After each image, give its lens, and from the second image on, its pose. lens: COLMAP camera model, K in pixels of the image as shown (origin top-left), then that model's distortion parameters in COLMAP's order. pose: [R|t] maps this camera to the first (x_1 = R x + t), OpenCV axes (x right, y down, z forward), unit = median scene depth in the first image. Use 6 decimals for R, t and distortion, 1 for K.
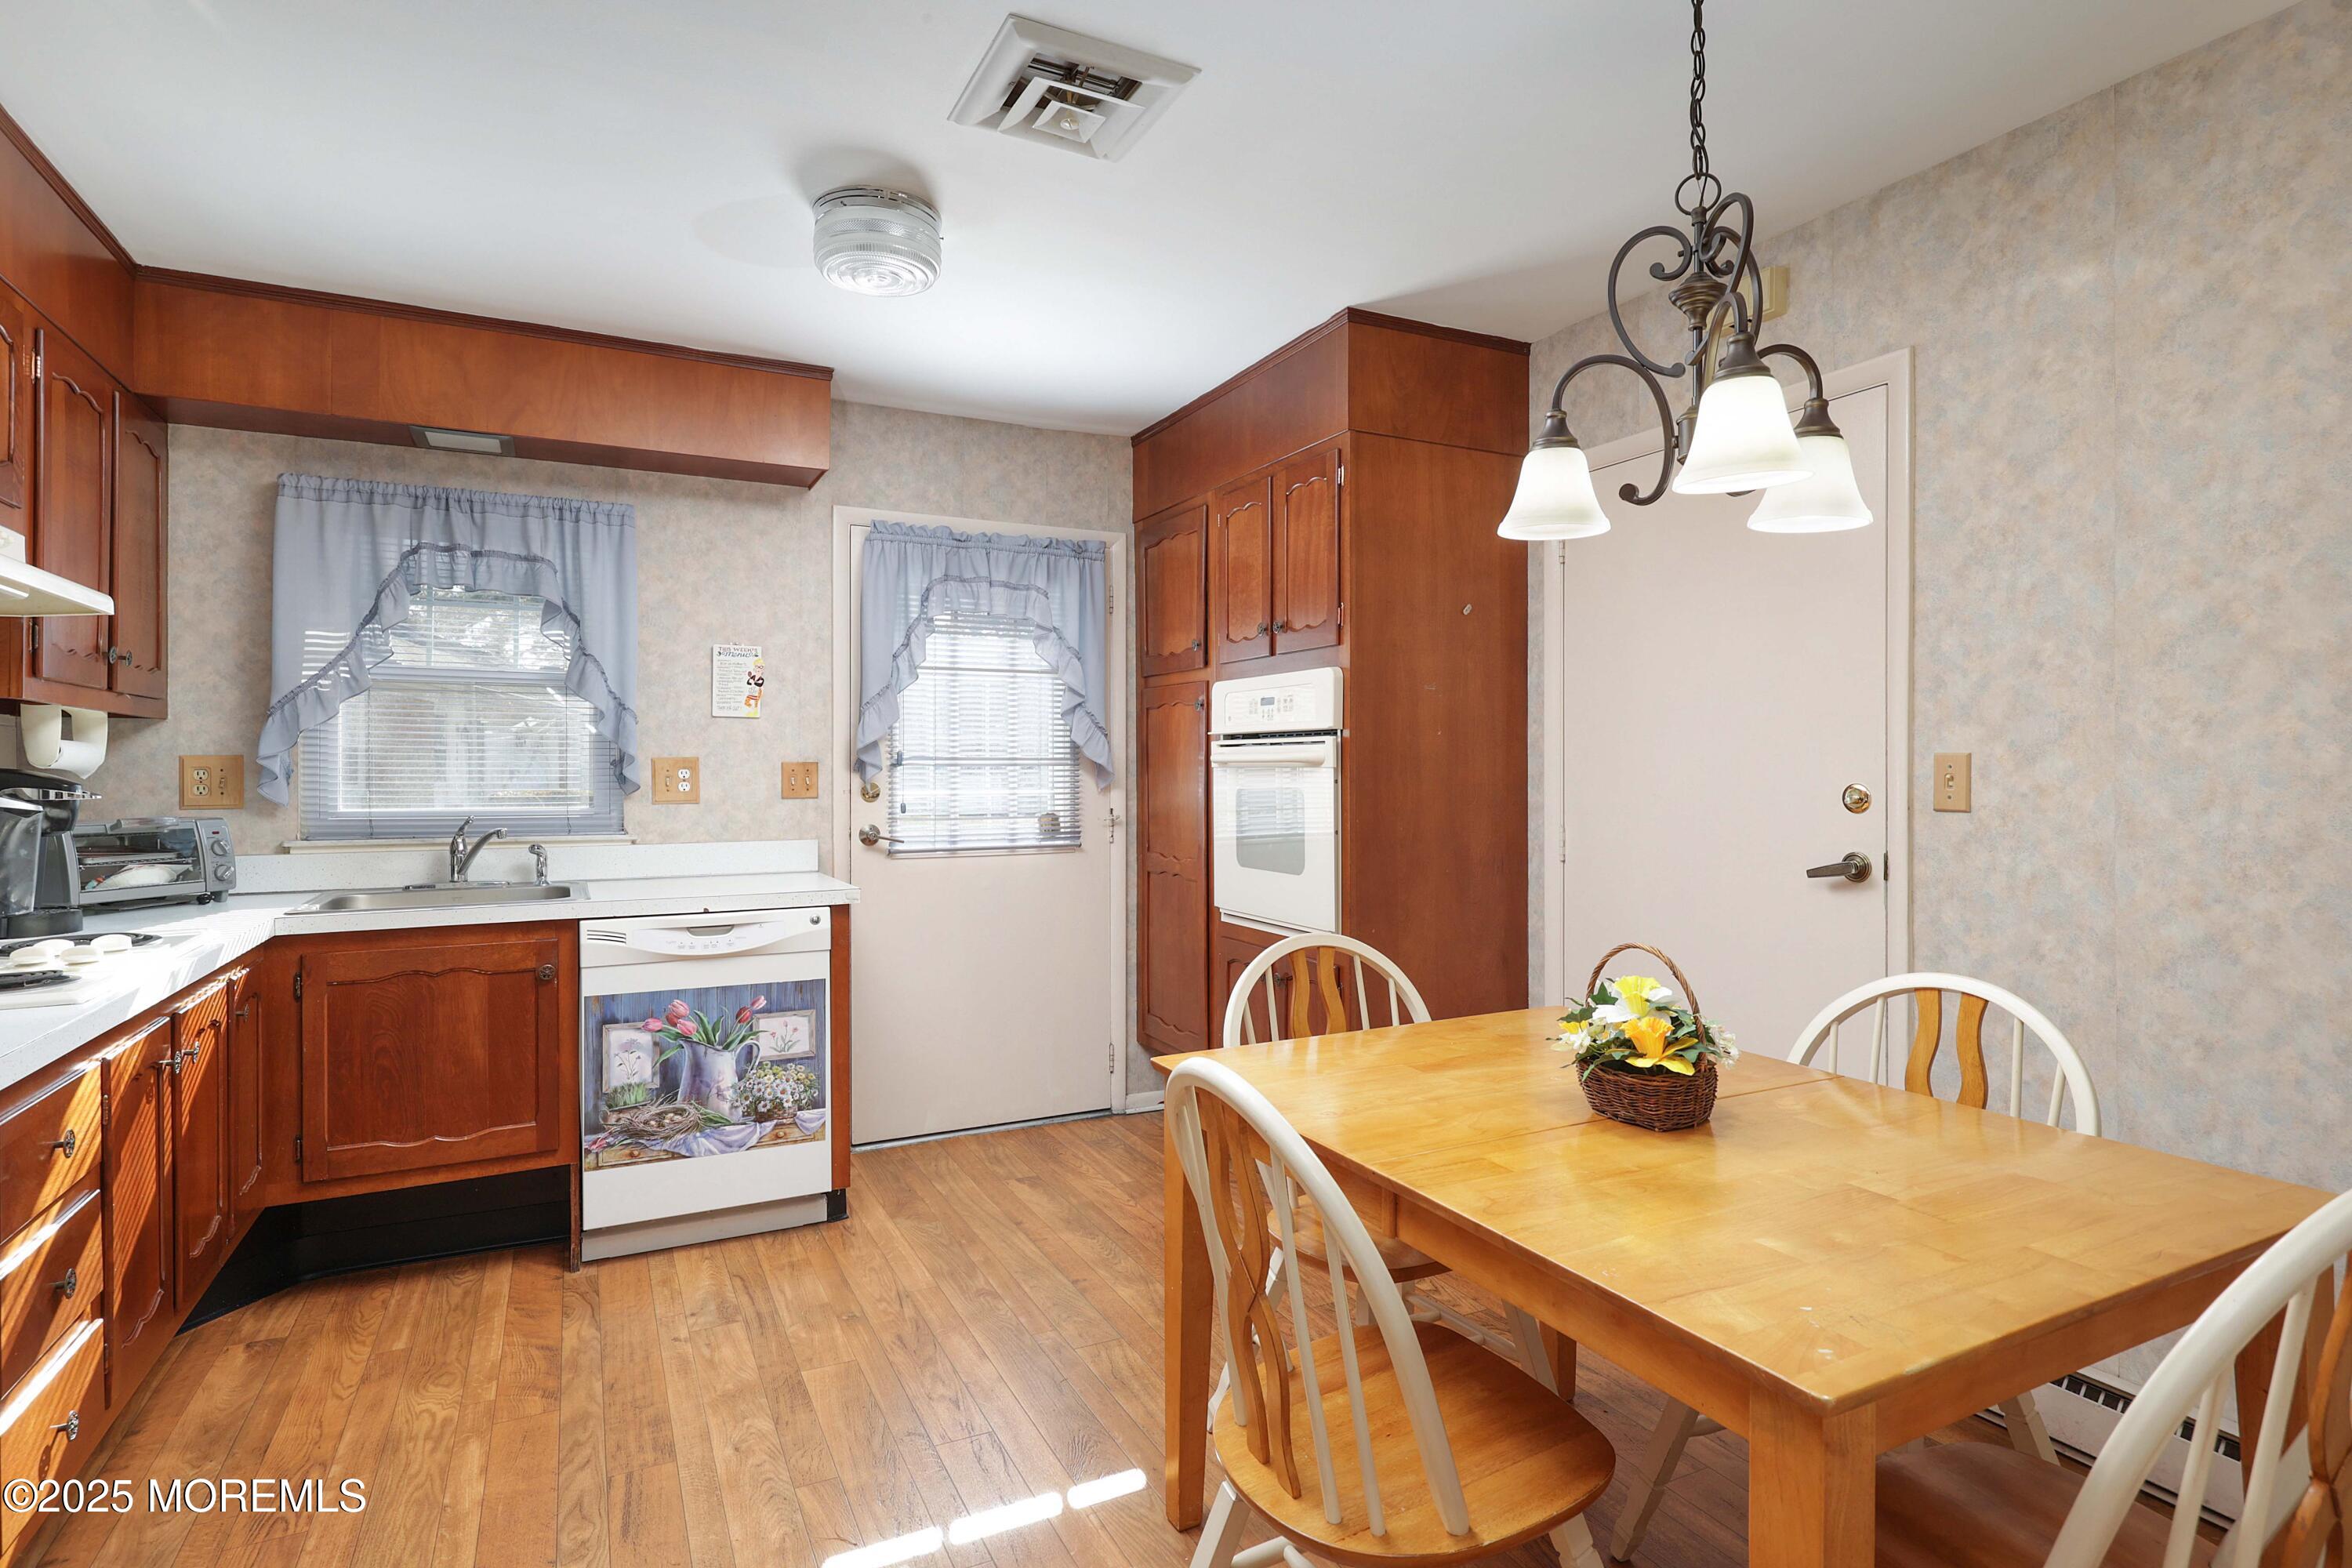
lens RADIAL K [[1208.8, 0, 1184.7], [0, 1208.8, 780.6], [0, 0, 1]] dist [-0.000501, 0.000462]
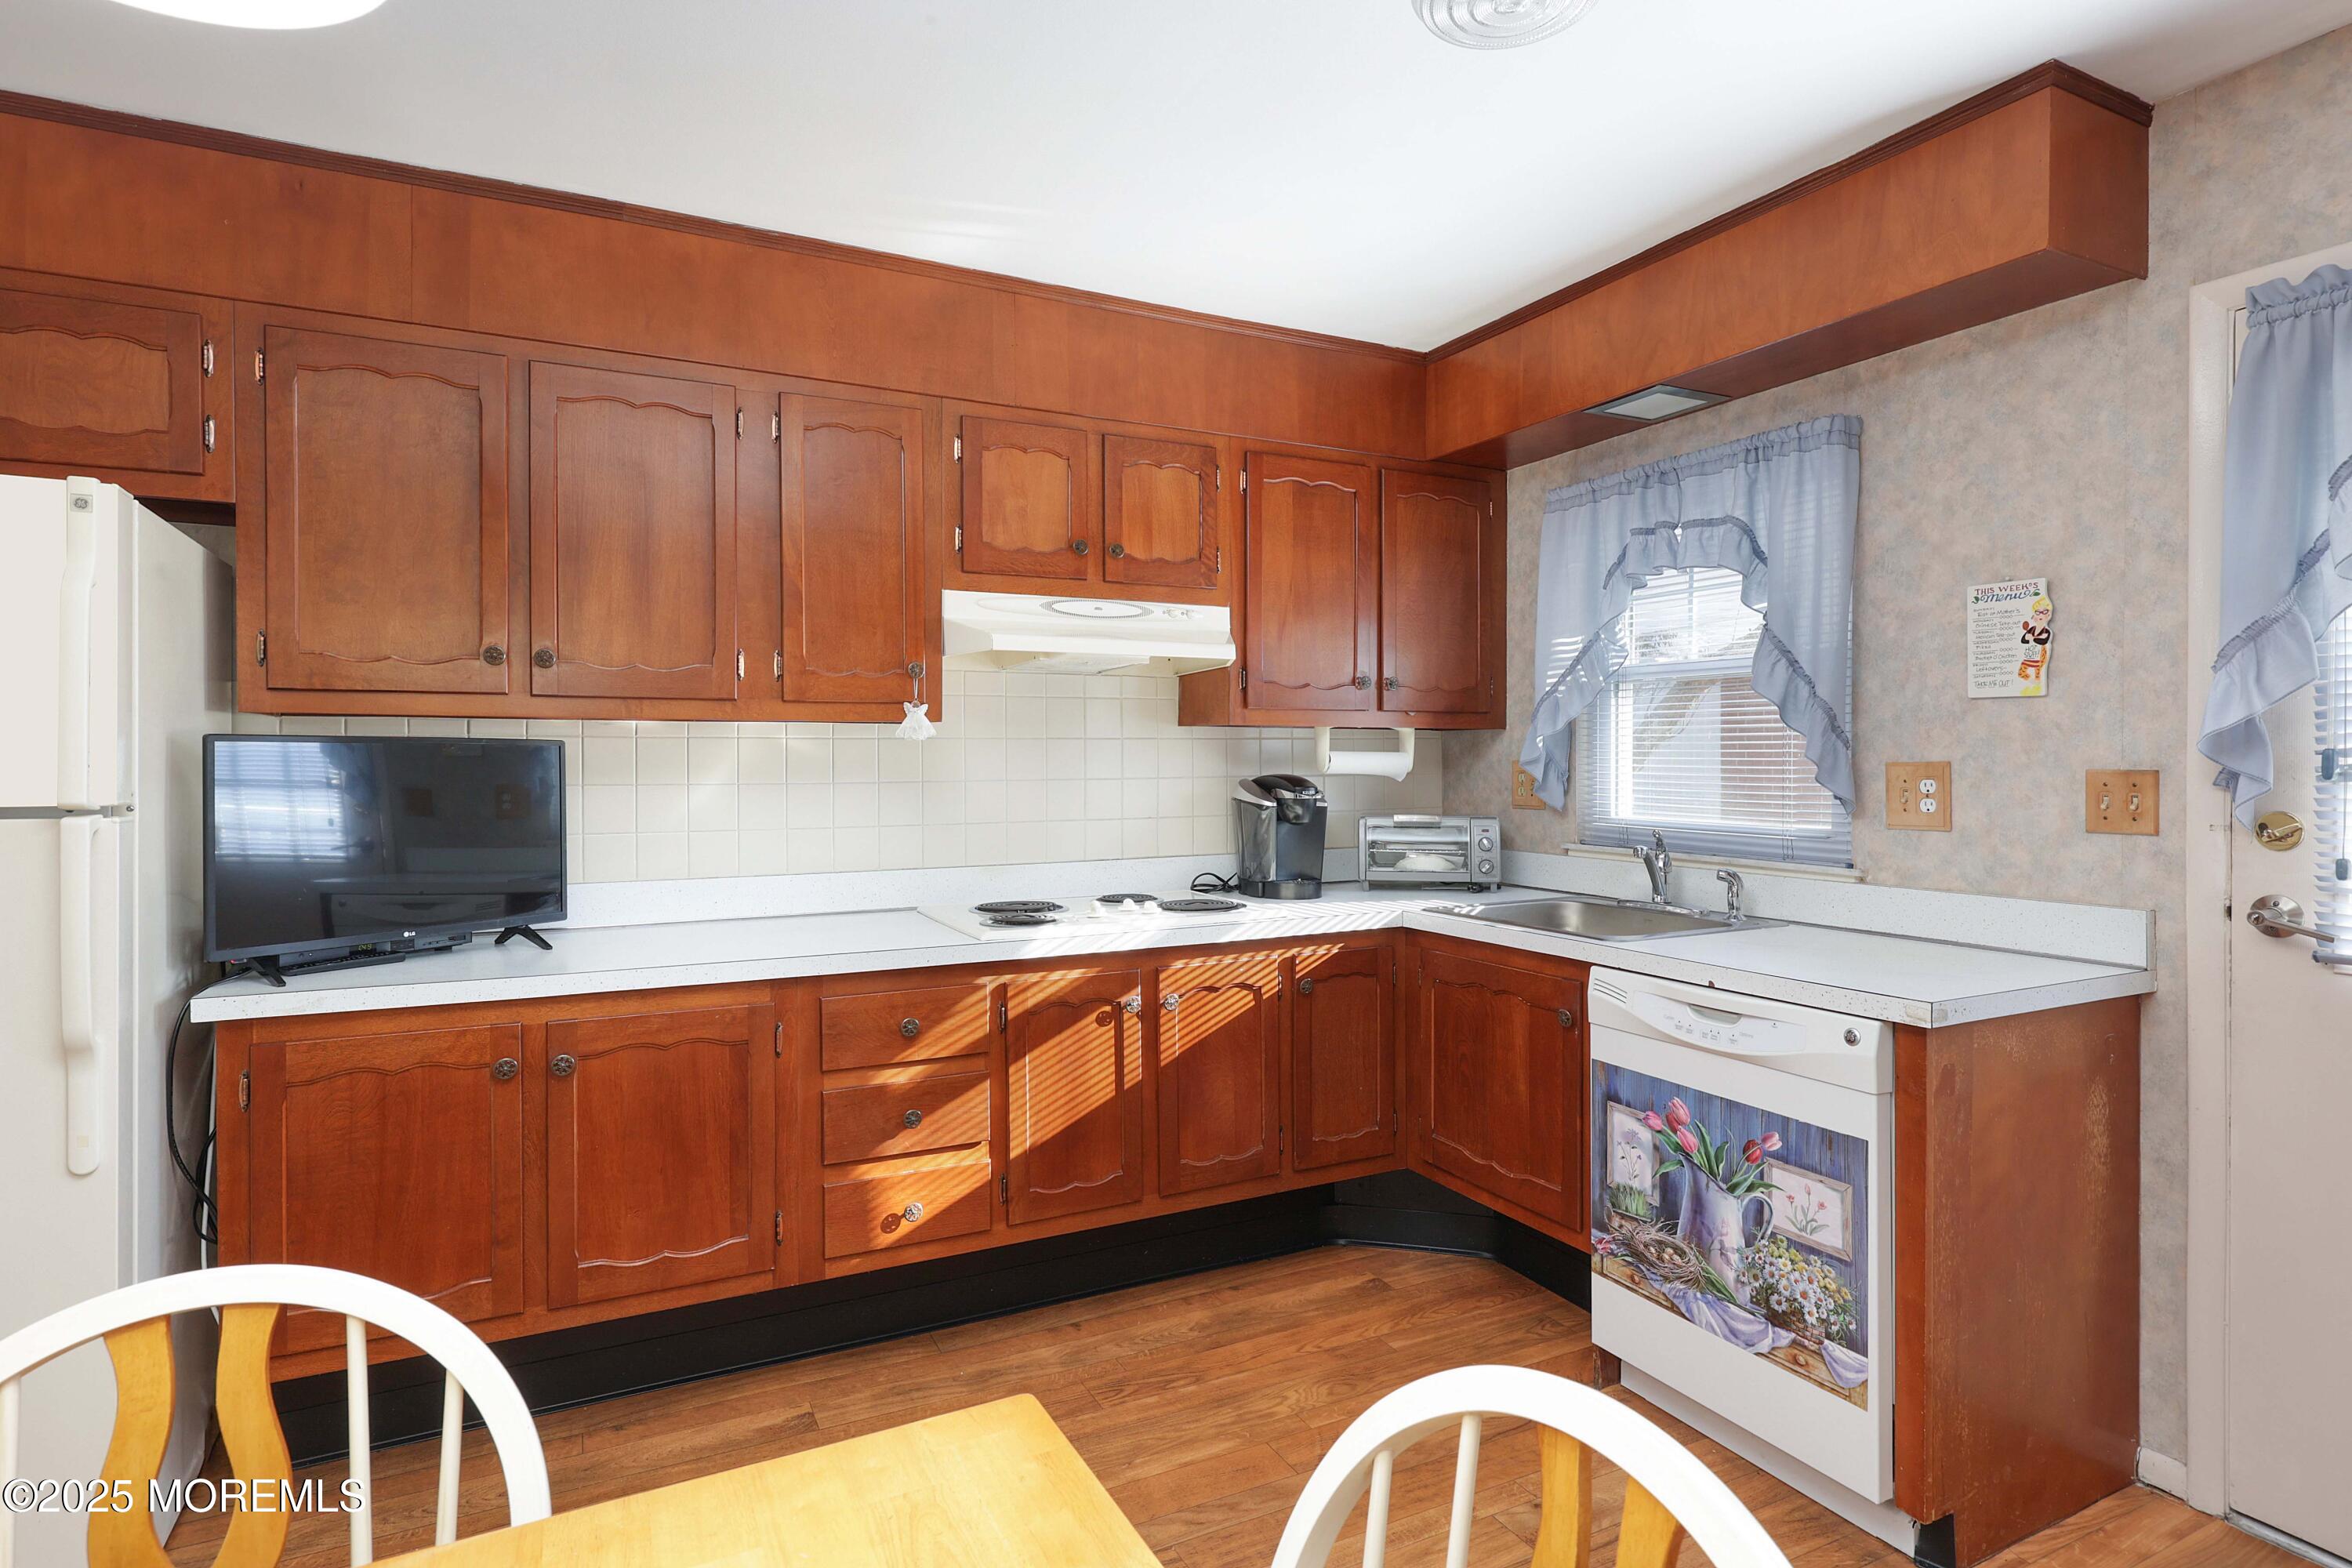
lens RADIAL K [[1208.8, 0, 1178.0], [0, 1208.8, 773.0], [0, 0, 1]] dist [-0.000501, 0.000462]
pose [[-0.009985, 0.014446, -0.999846, 0.301806], [-0.006855, 0.999871, 0.014515, -0.023096], [0.999927, 0.006999, -0.009885, 0.680838]]
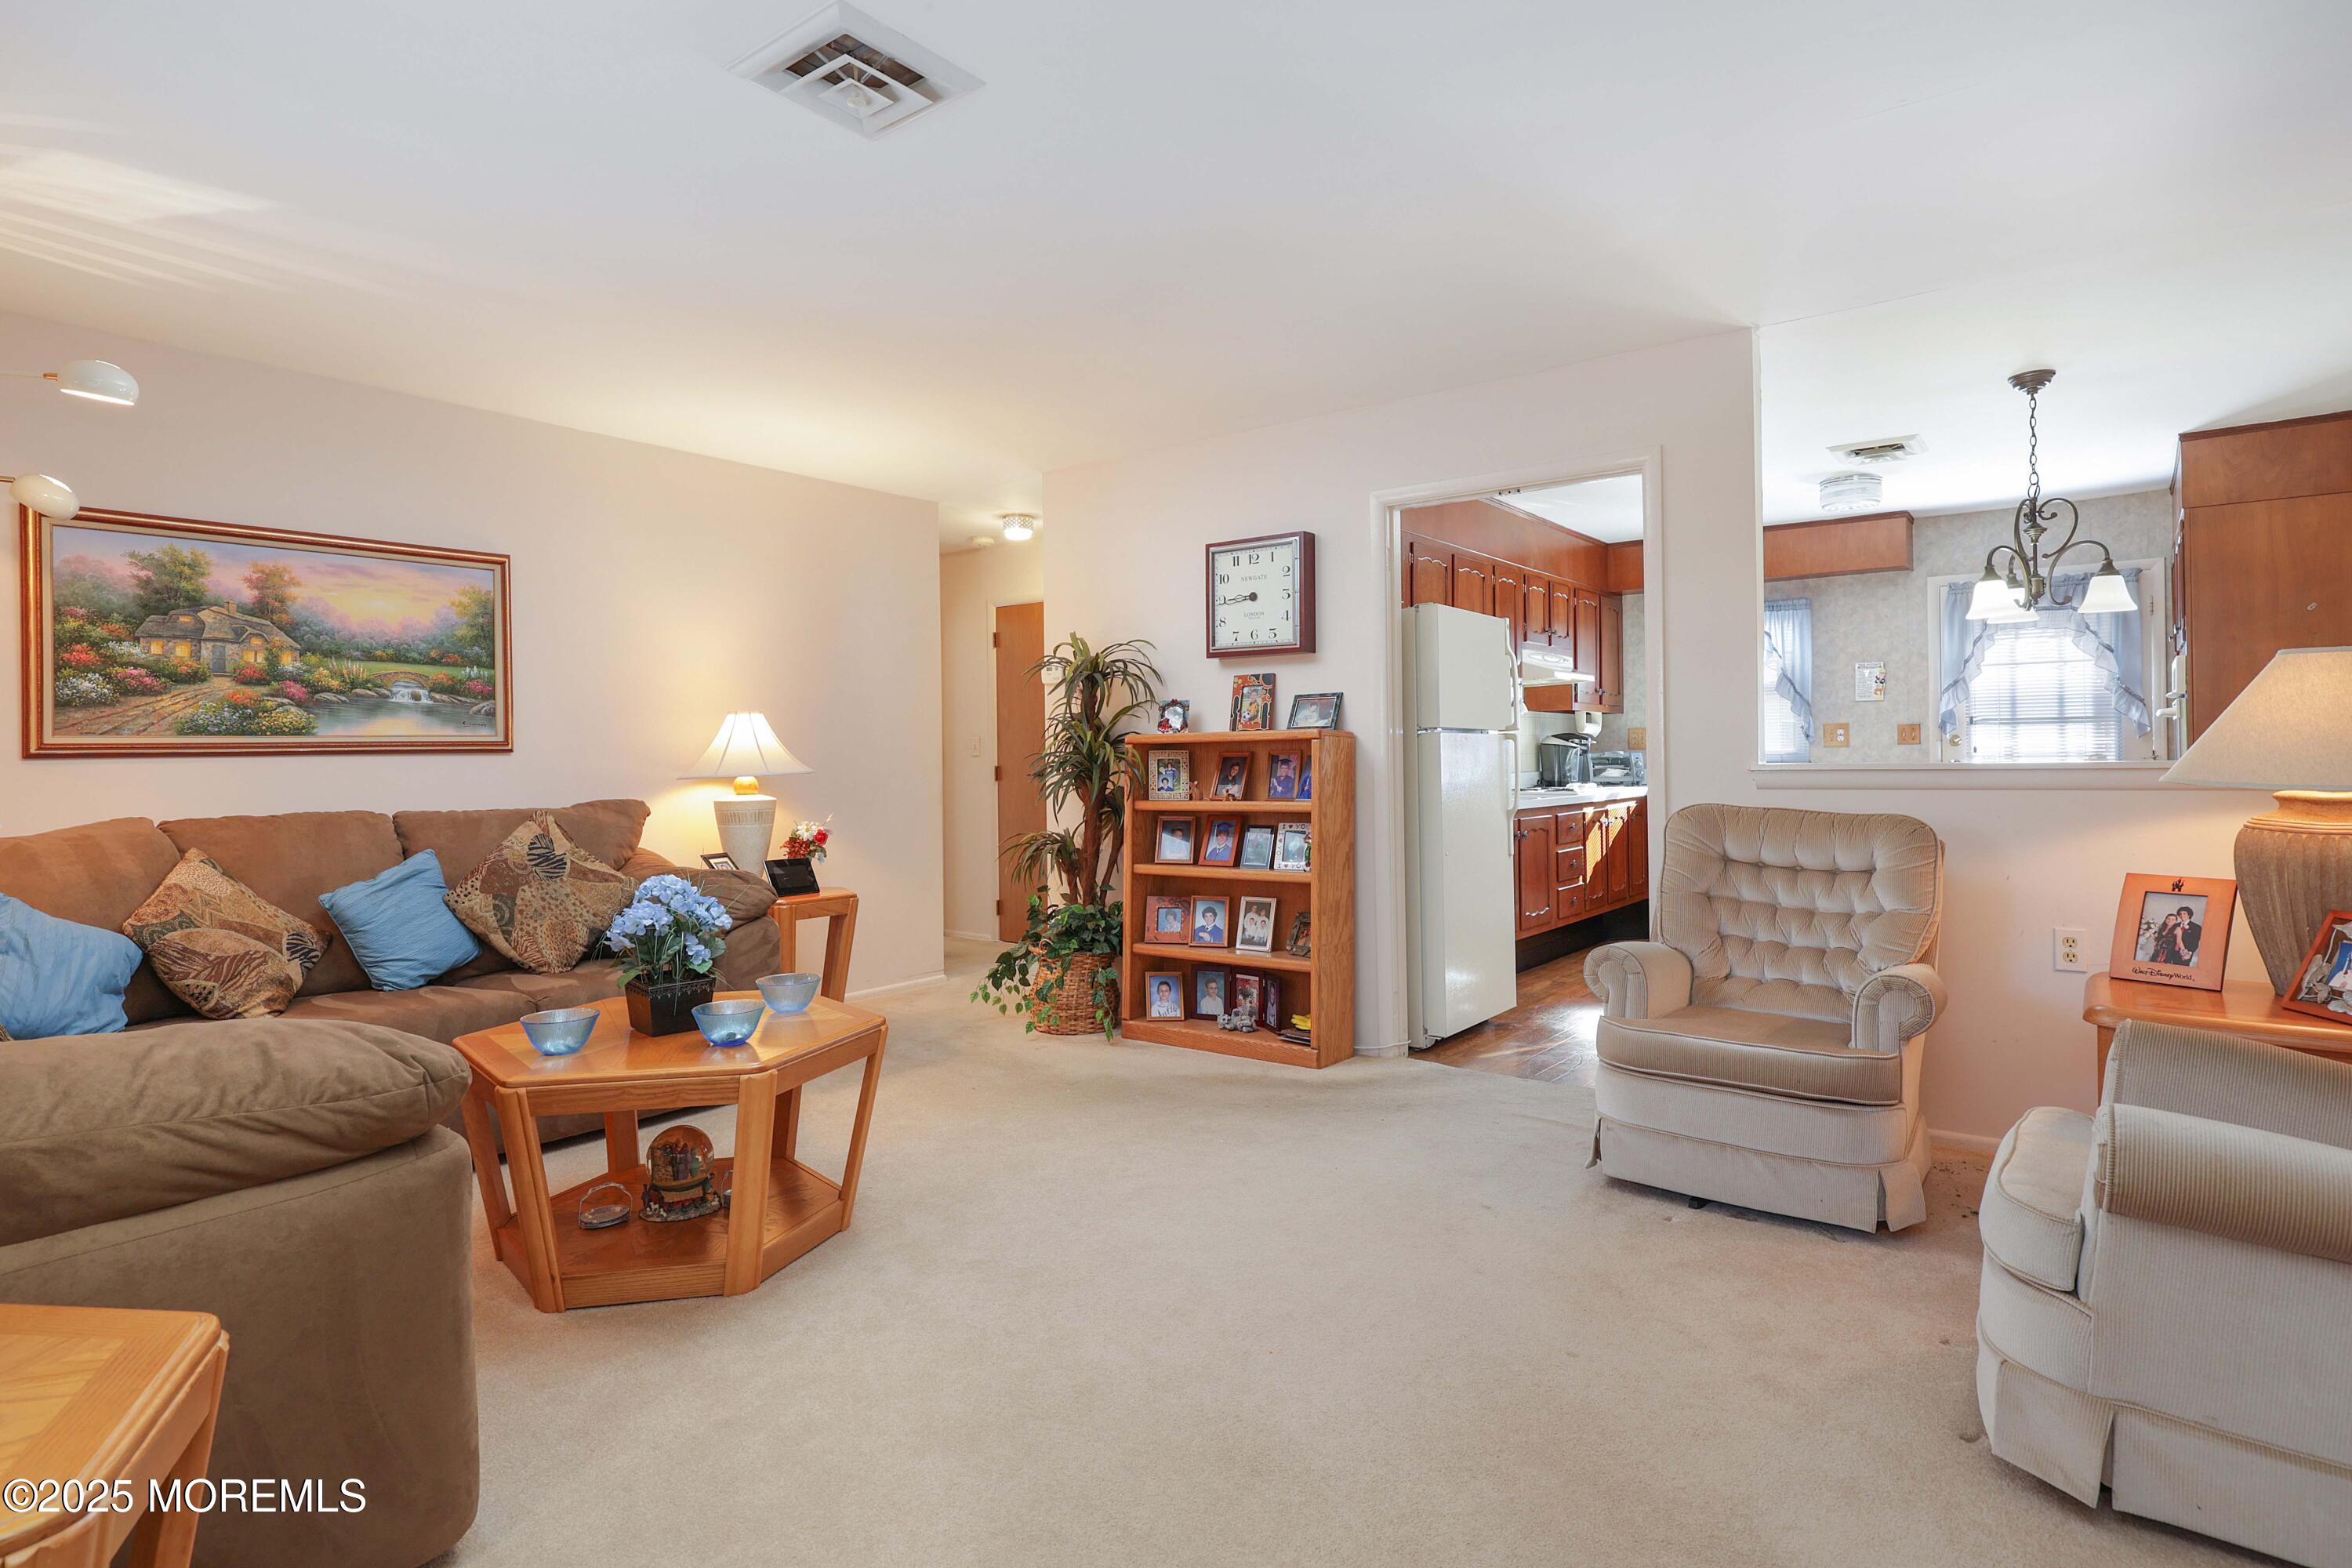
lens RADIAL K [[1208.8, 0, 1155.1], [0, 1208.8, 745.5], [0, 0, 1]] dist [-0.000501, 0.000462]
pose [[0.404742, -0.009852, -0.914378, 1.039320], [0.002988, 0.999951, -0.009451, 0.035827], [0.914426, 0.001093, 0.404752, -0.891493]]
